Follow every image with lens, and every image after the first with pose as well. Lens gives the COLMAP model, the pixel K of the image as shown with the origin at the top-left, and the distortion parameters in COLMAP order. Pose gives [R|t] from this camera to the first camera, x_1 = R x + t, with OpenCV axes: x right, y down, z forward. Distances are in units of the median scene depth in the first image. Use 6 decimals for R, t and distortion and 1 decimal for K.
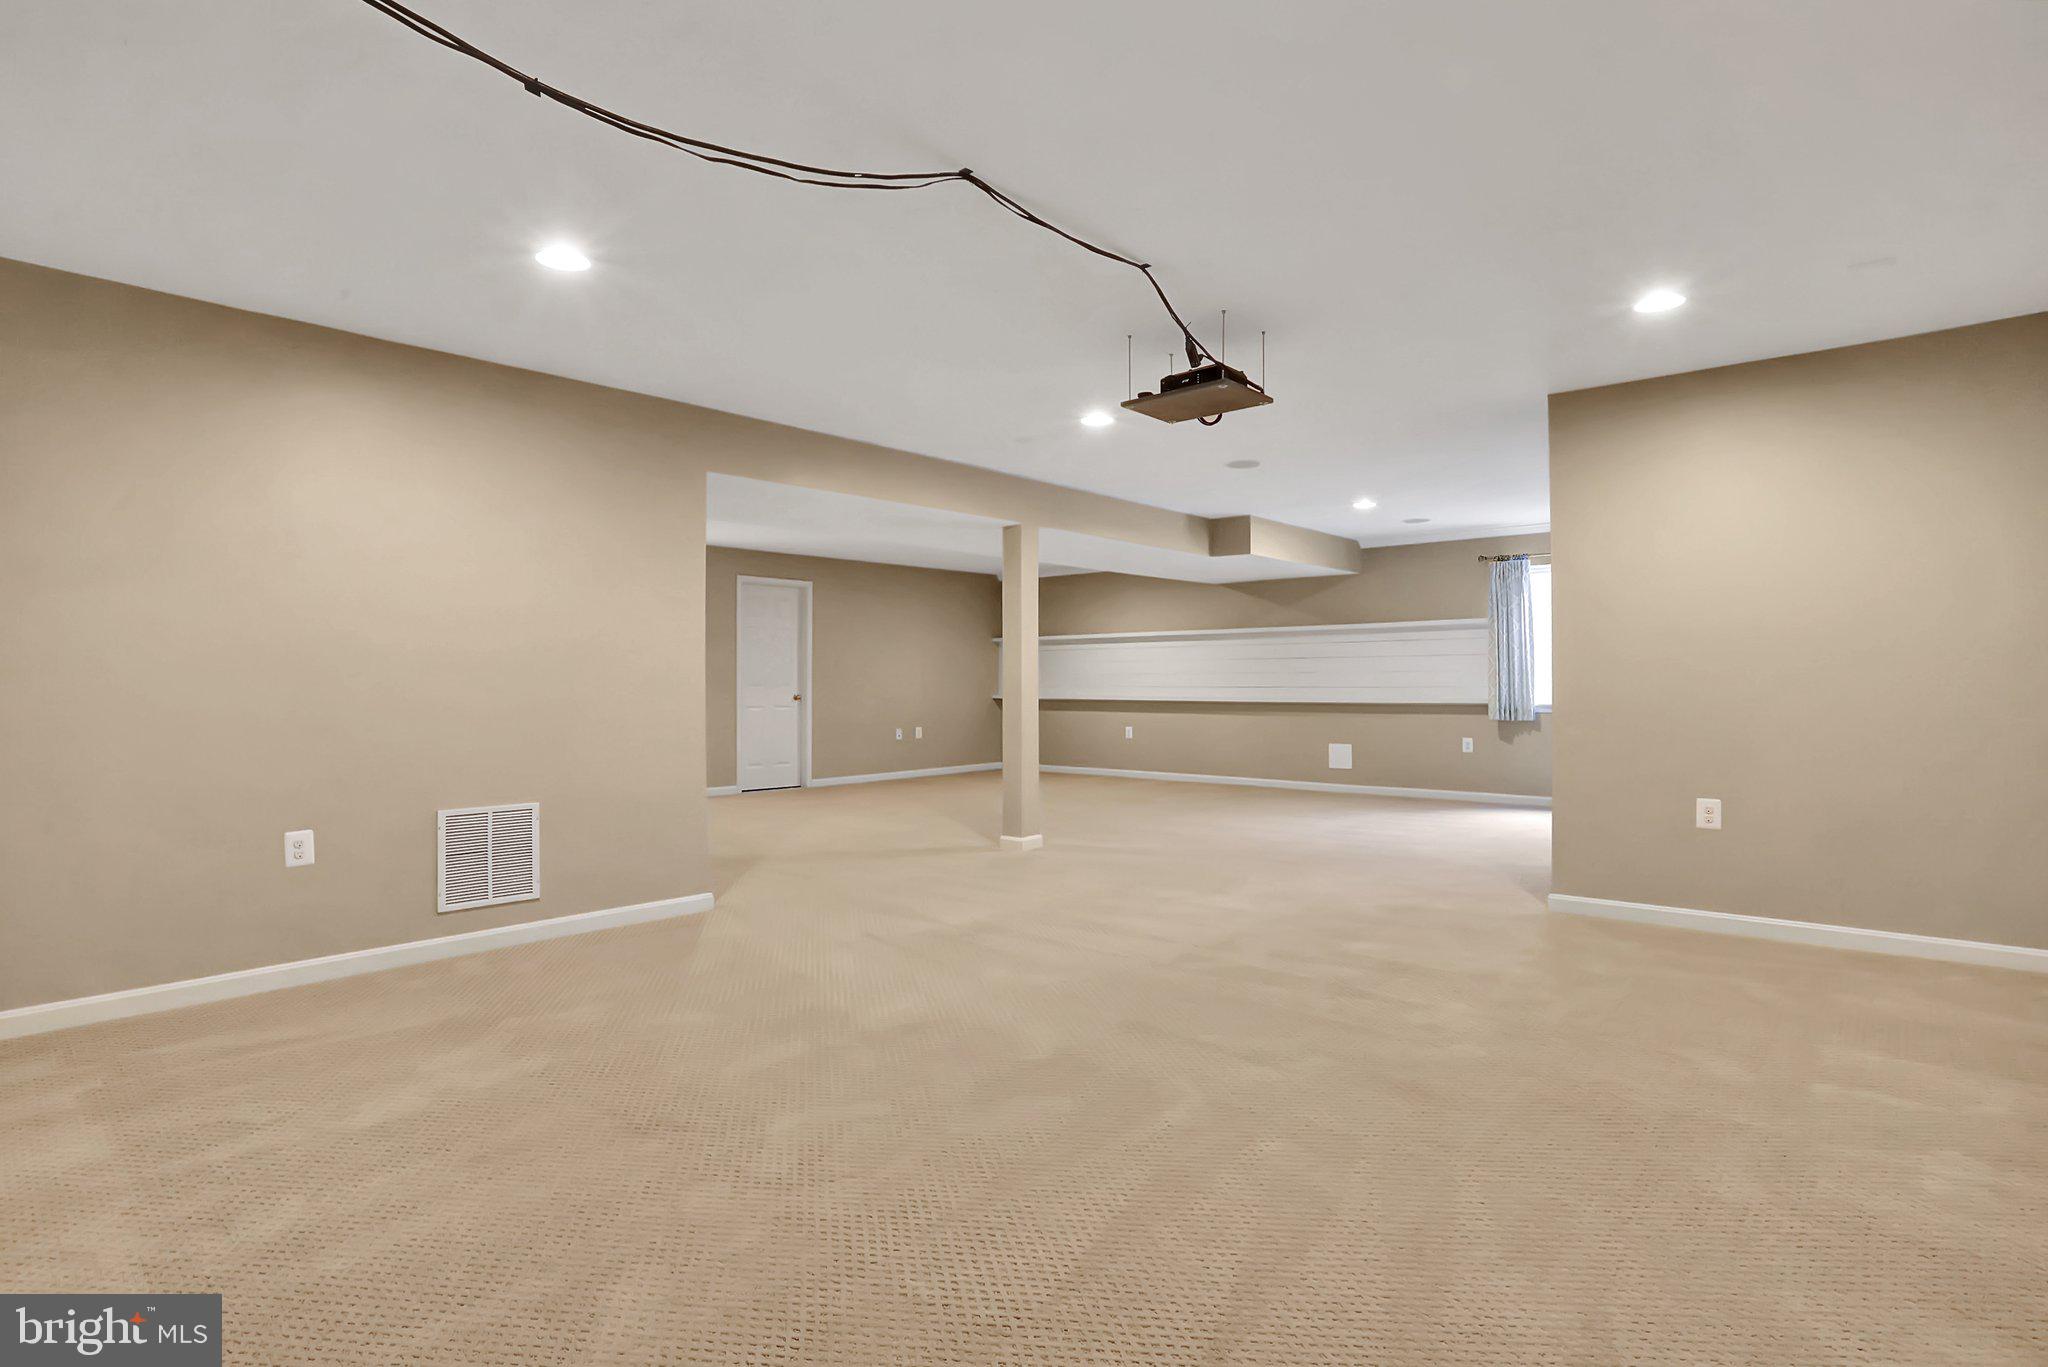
lens RADIAL K [[983.1, 0, 1024.0], [0, 983.1, 683.5], [0, 0, 1]] dist [0.000823, 0.000116]
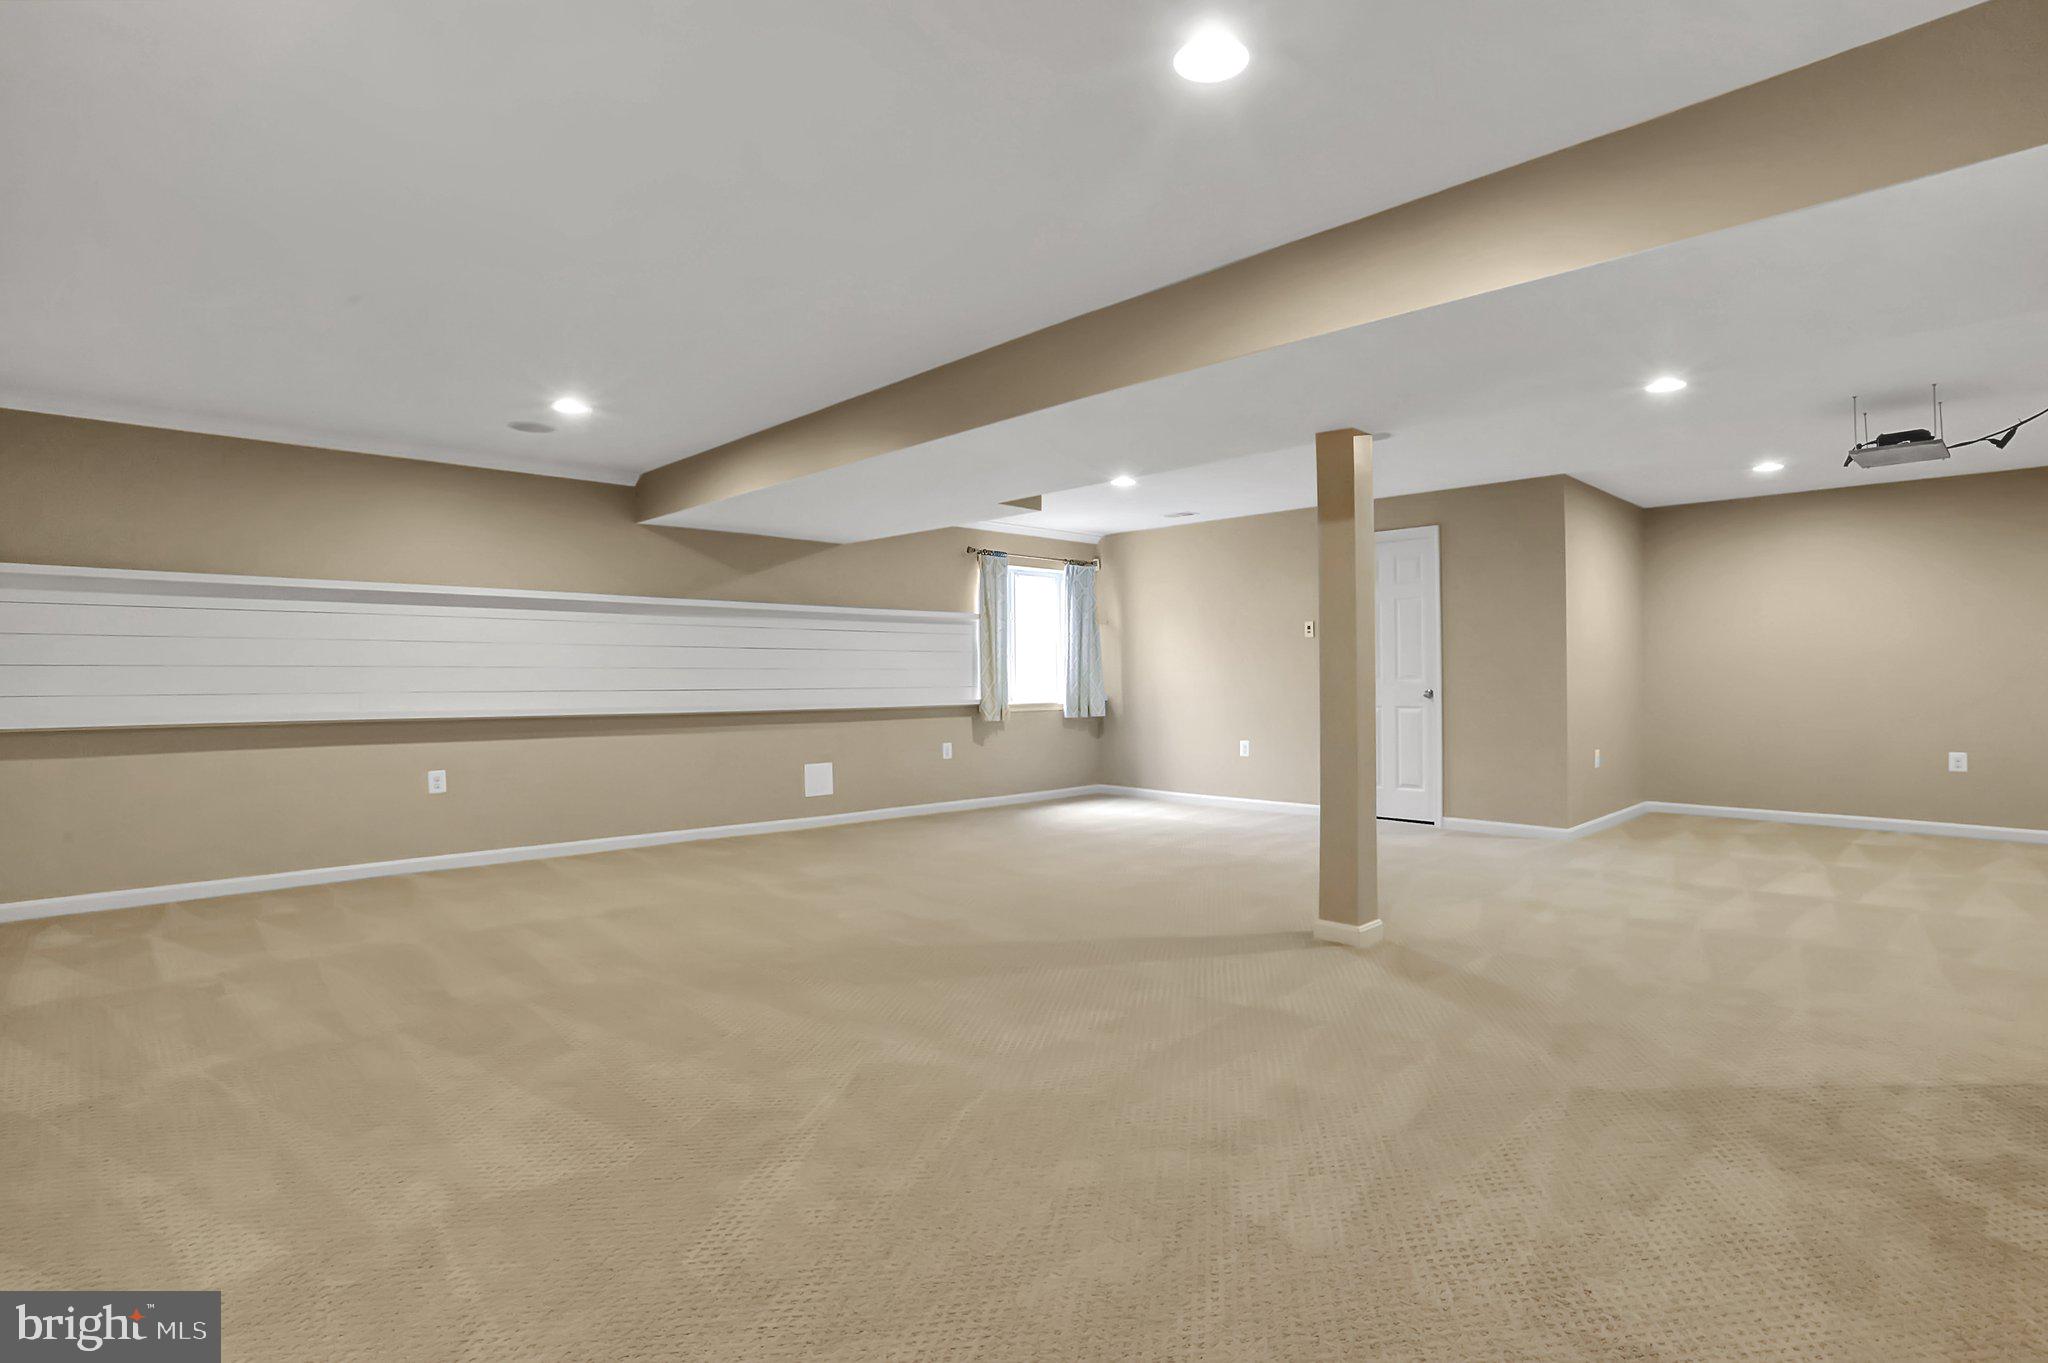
lens RADIAL K [[983.1, 0, 1024.0], [0, 983.1, 681.5], [0, 0, 1]] dist [0.000823, 0.000116]
pose [[0.148793, -0.005049, 0.988855, -0.423423], [-0.002536, 0.999982, 0.005487, -0.006680], [-0.988865, -0.003324, 0.148778, 0.759735]]
